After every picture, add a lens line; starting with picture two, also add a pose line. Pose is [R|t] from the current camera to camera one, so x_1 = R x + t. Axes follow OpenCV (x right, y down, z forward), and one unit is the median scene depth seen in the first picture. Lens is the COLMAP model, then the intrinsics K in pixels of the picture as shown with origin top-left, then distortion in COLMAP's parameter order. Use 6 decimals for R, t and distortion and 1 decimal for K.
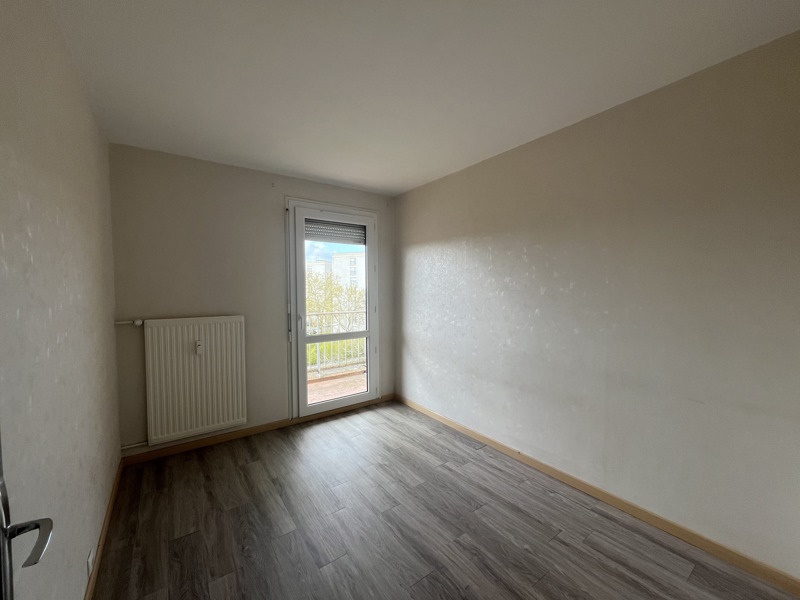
lens RADIAL K [[321.7, 0, 400.0], [0, 321.7, 300.0], [0, 0, 1]] dist [-0.001892, -0.000759]
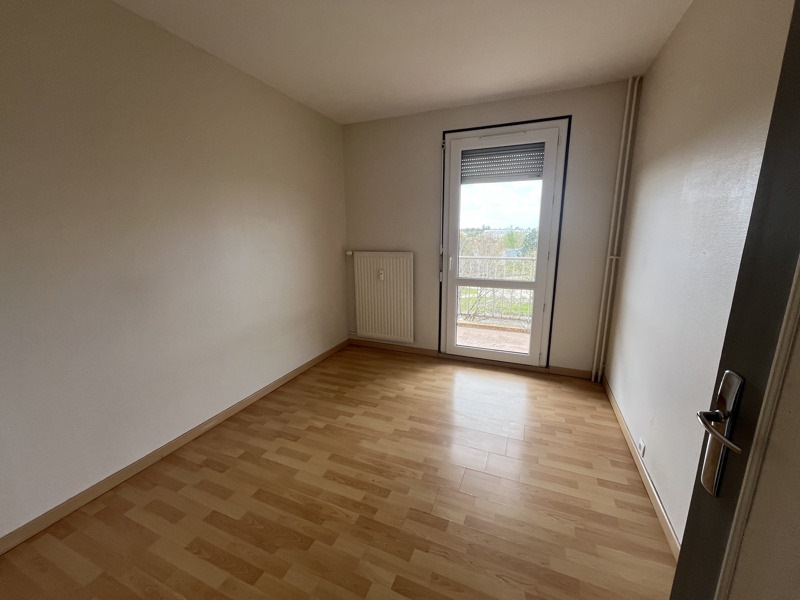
lens RADIAL K [[321.7, 0, 400.0], [0, 321.7, 300.0], [0, 0, 1]] dist [-0.001892, -0.000759]
pose [[0.519031, 0.184722, -0.834556, 0.466156], [-0.022774, 0.979011, 0.202532, -0.019048], [0.854452, -0.086114, 0.512344, 0.341942]]
